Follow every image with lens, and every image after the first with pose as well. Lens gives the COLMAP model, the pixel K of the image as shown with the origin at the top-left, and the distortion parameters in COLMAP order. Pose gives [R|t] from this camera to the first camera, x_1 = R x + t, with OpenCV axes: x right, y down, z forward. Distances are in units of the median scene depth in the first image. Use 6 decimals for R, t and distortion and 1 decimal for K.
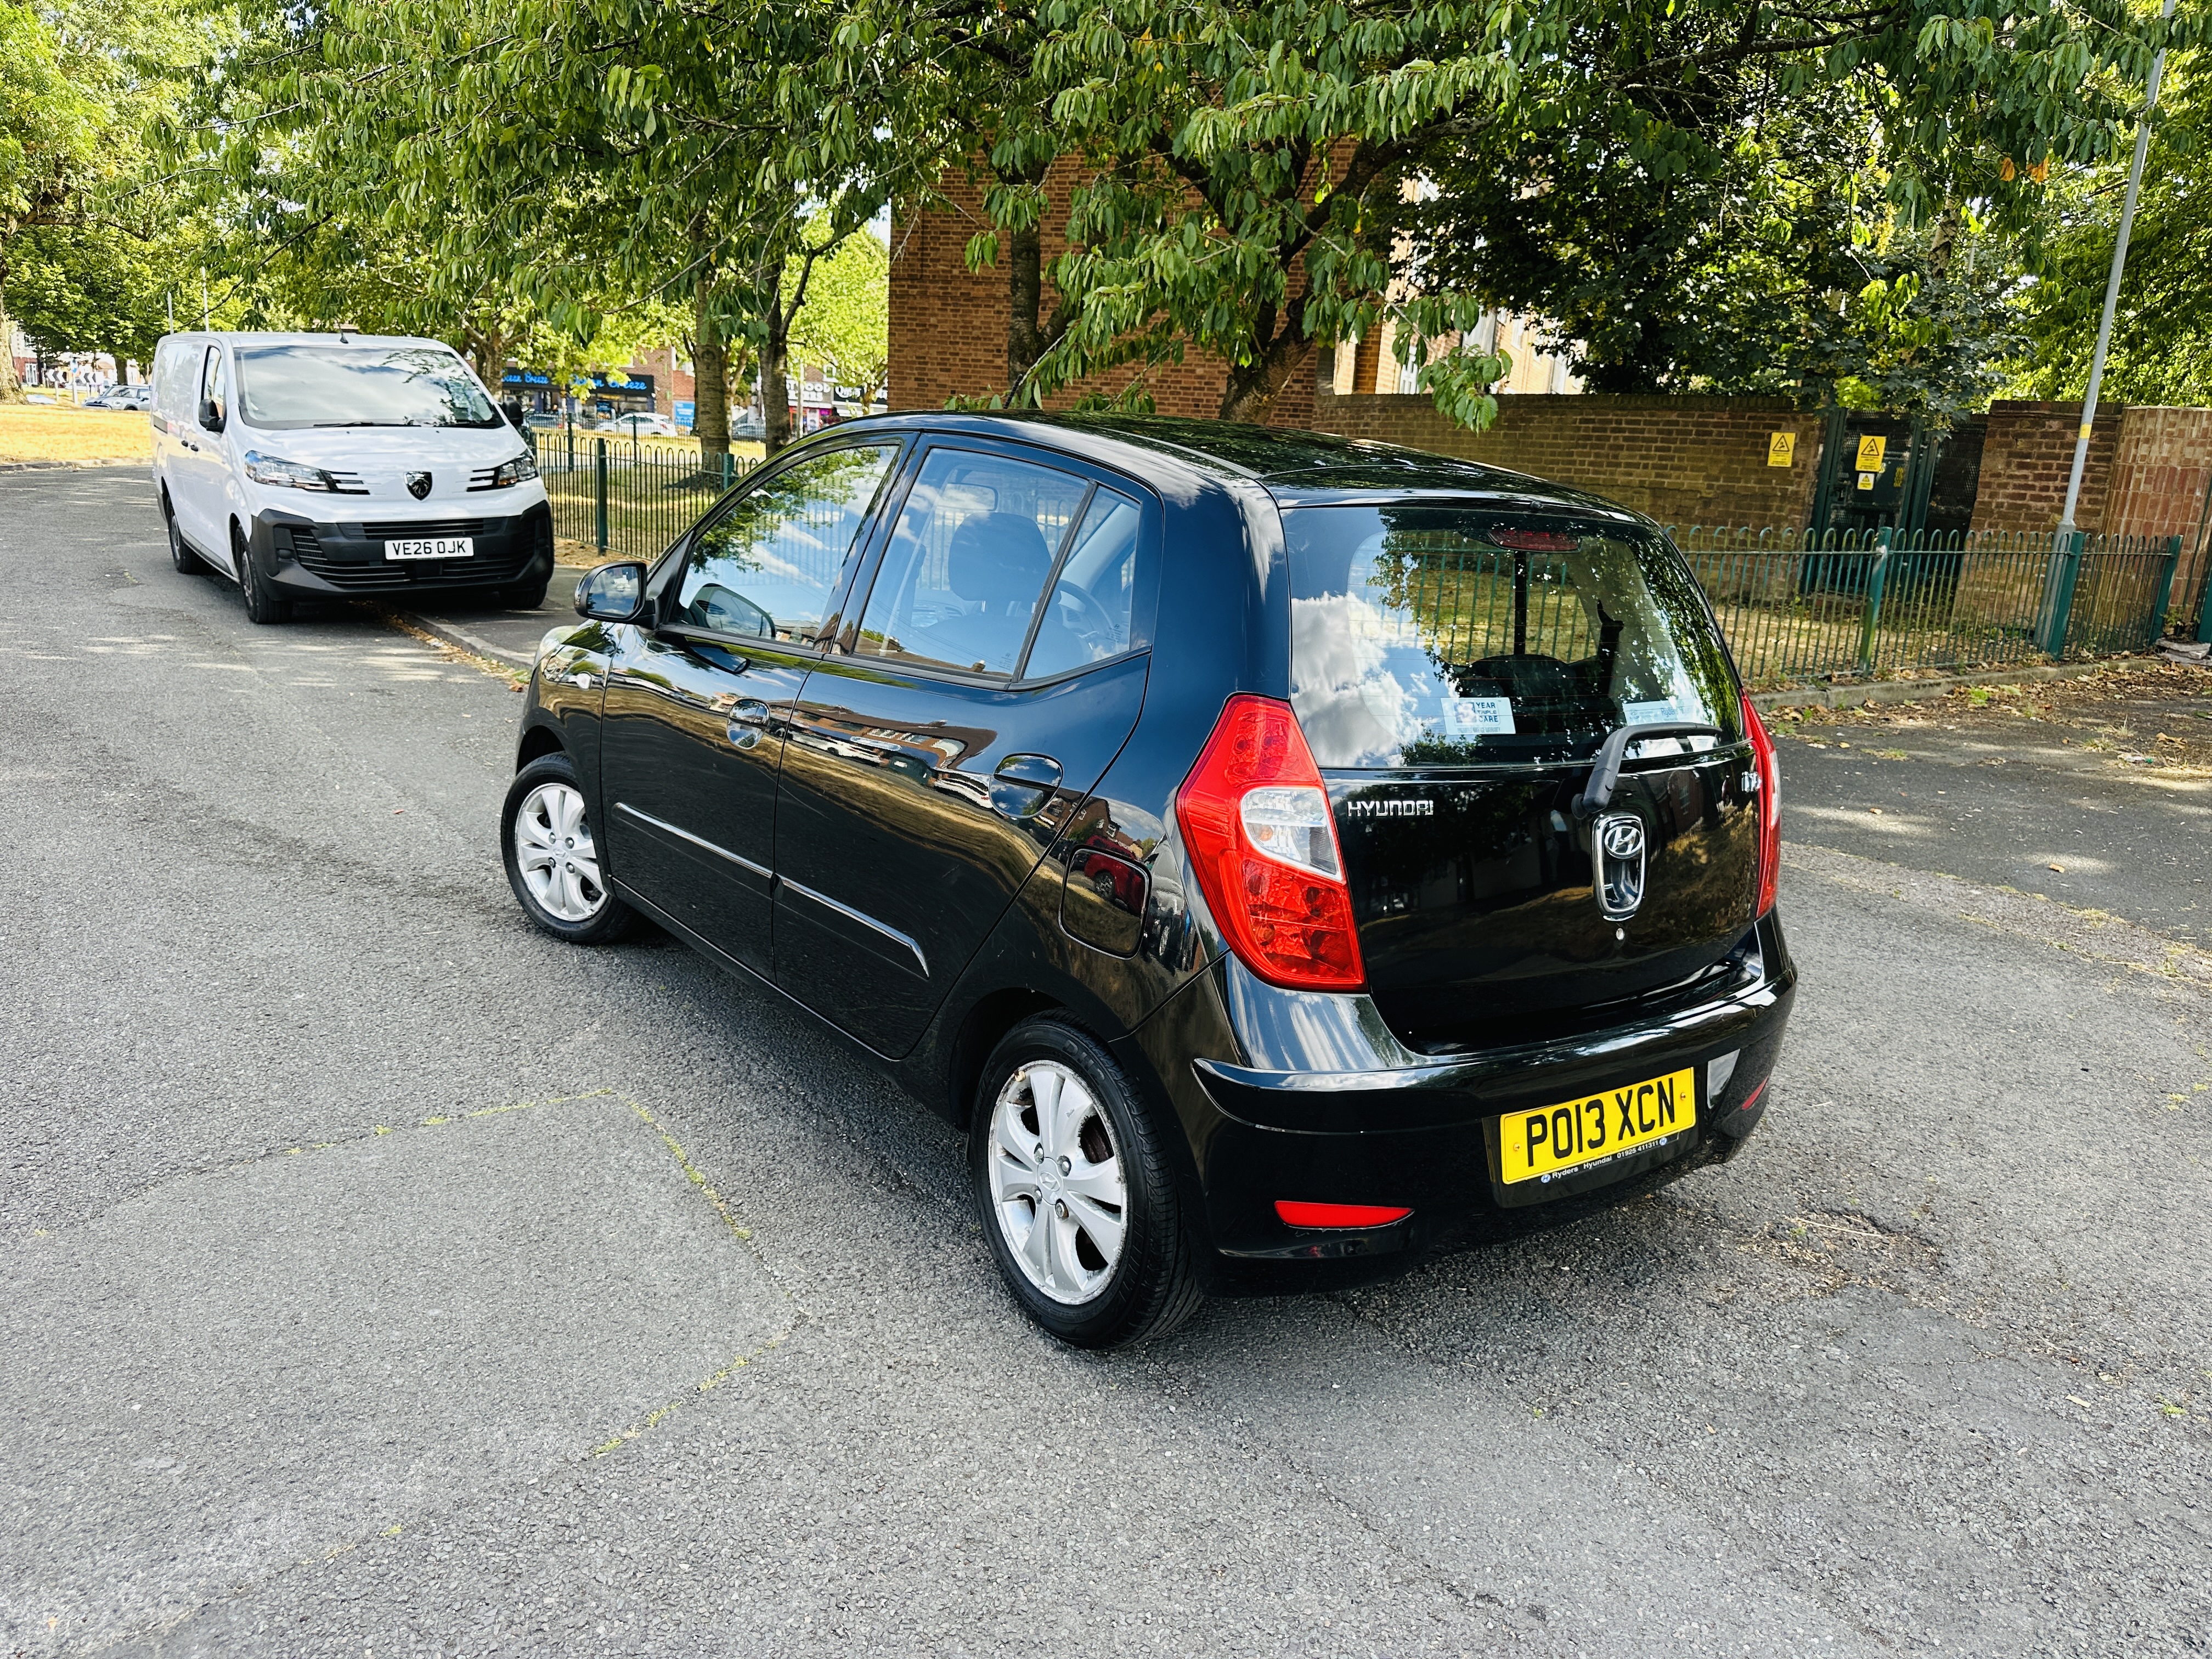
lens RADIAL K [[1581.6, 0, 1109.0], [0, 1581.6, 827.0], [0, 0, 1]] dist [0.045305, -0.062857]
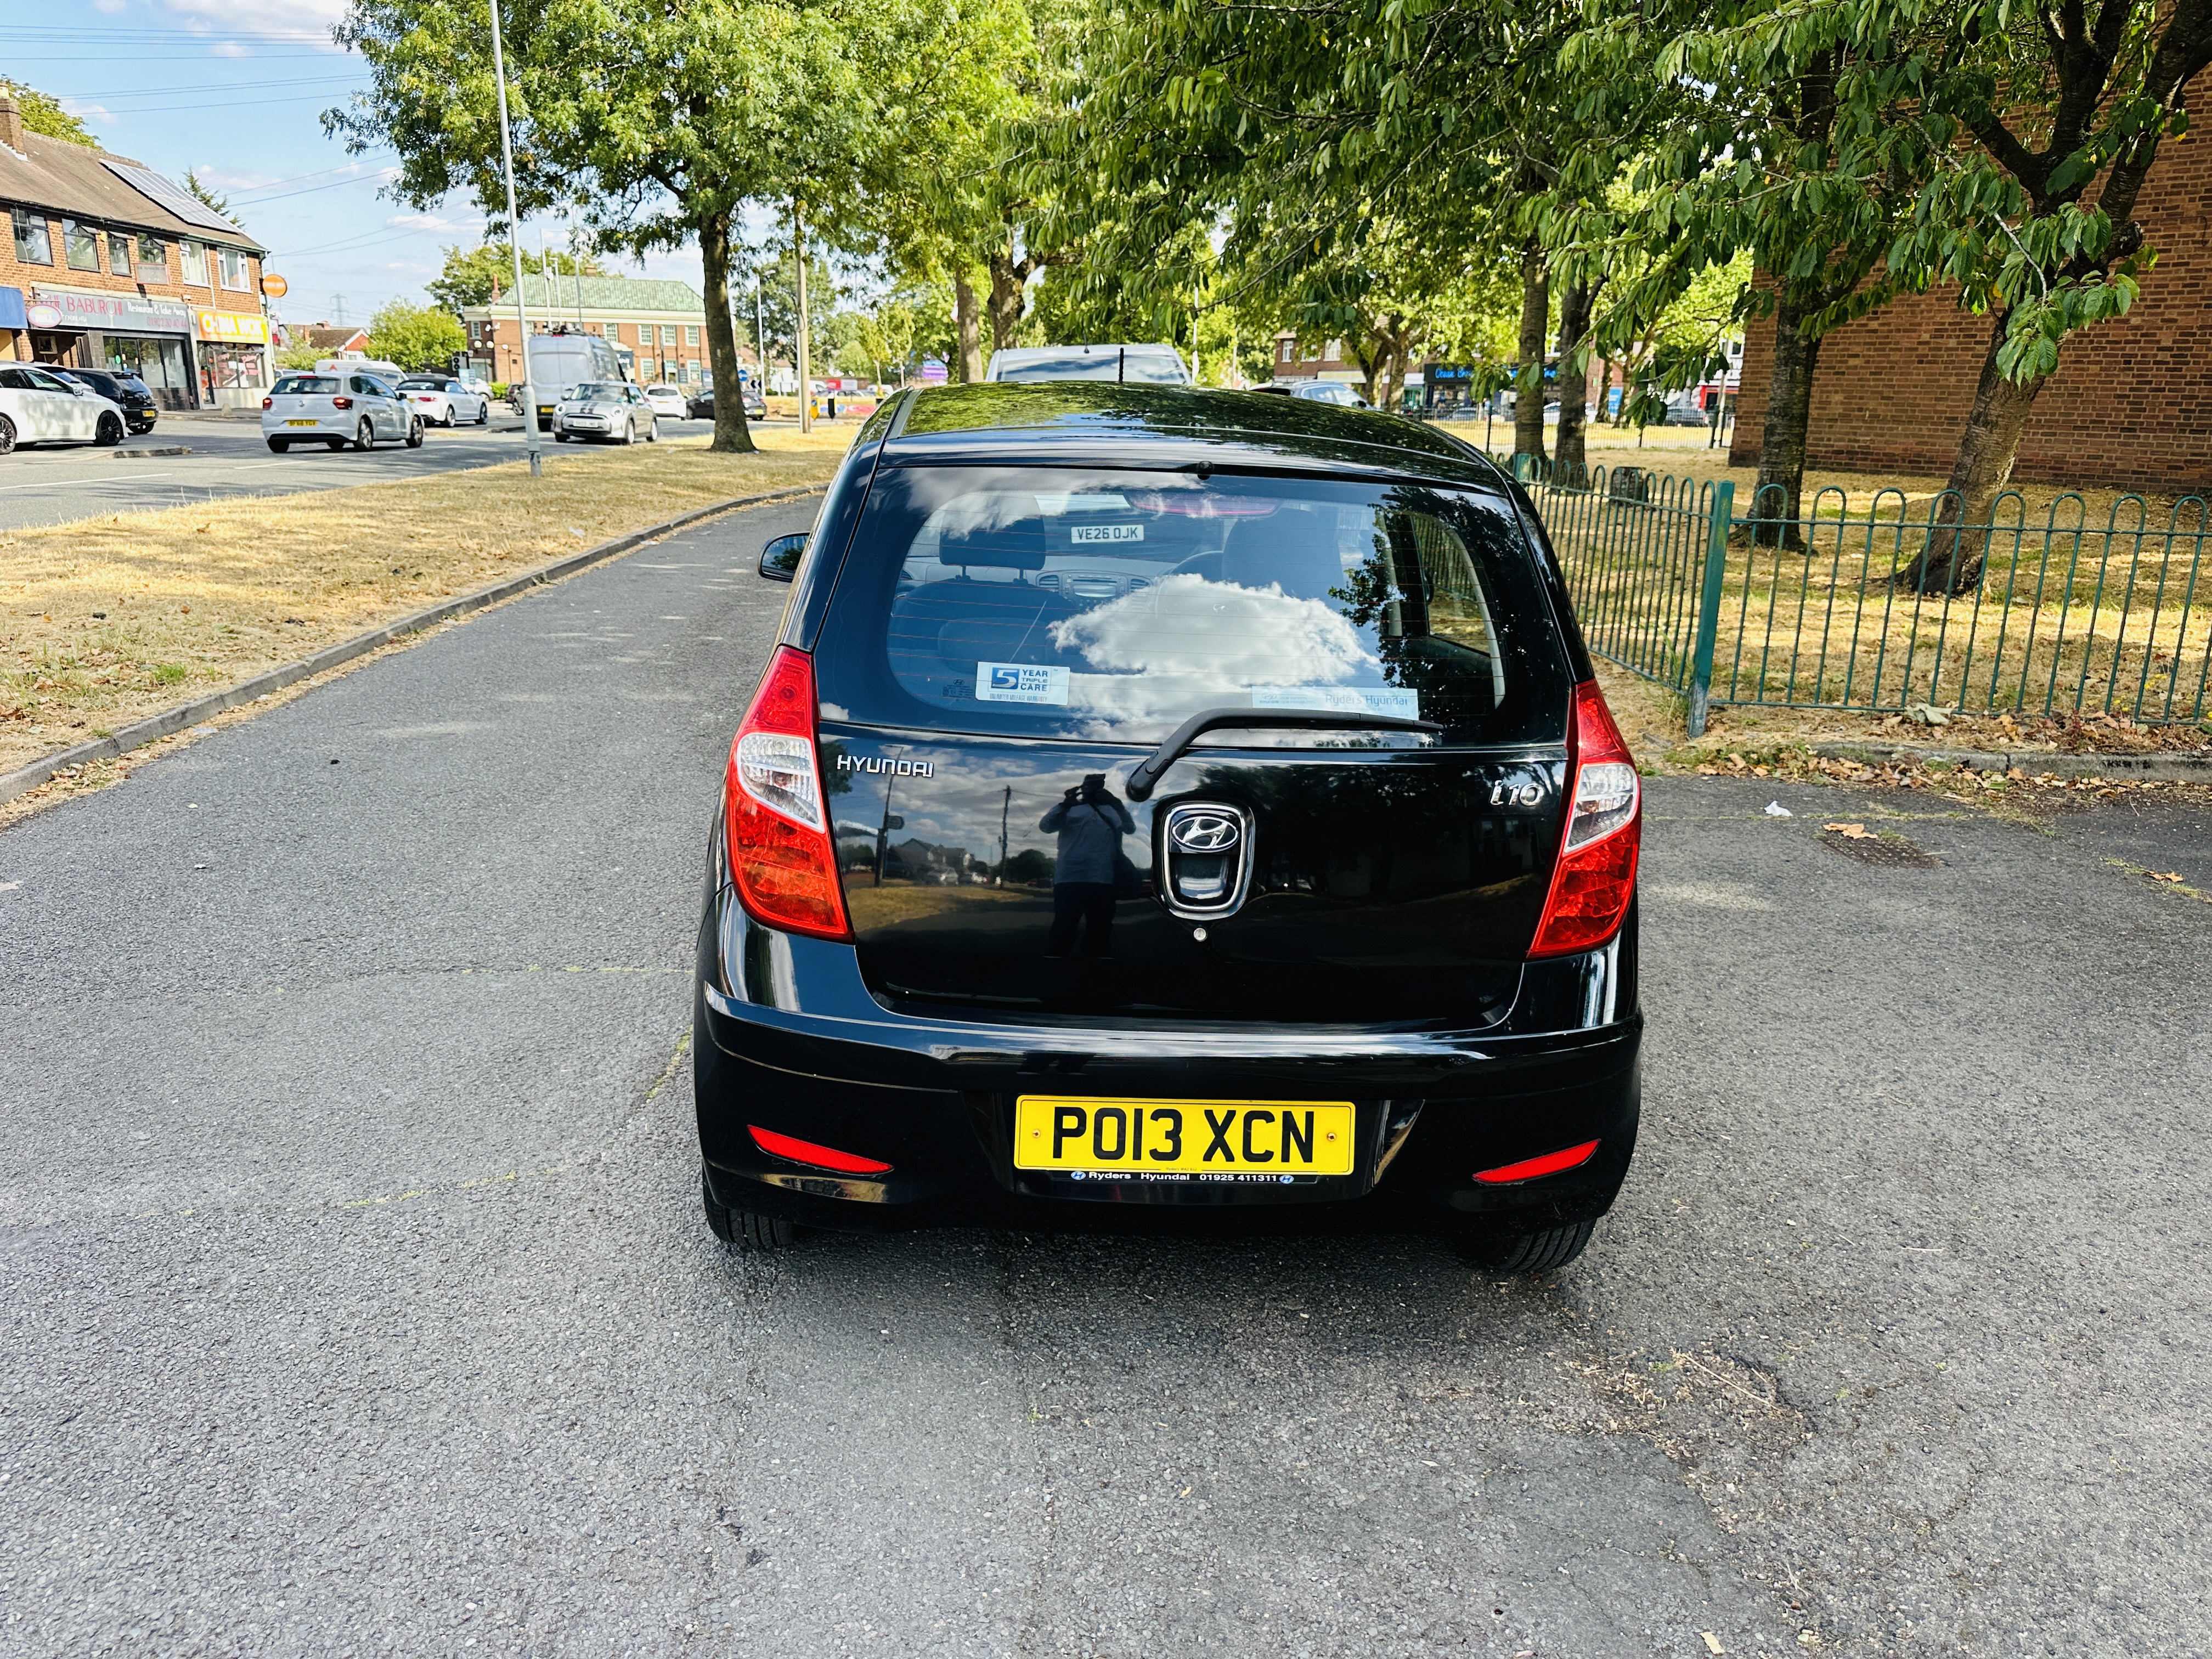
lens RADIAL K [[1581.6, 0, 1099.9], [0, 1581.6, 844.7], [0, 0, 1]] dist [0.045305, -0.062857]
pose [[0.838666, 0.108530, -0.533723, 0.757773], [-0.099373, 0.993988, 0.045972, -0.020407], [0.535504, 0.014482, 0.844409, 0.198856]]
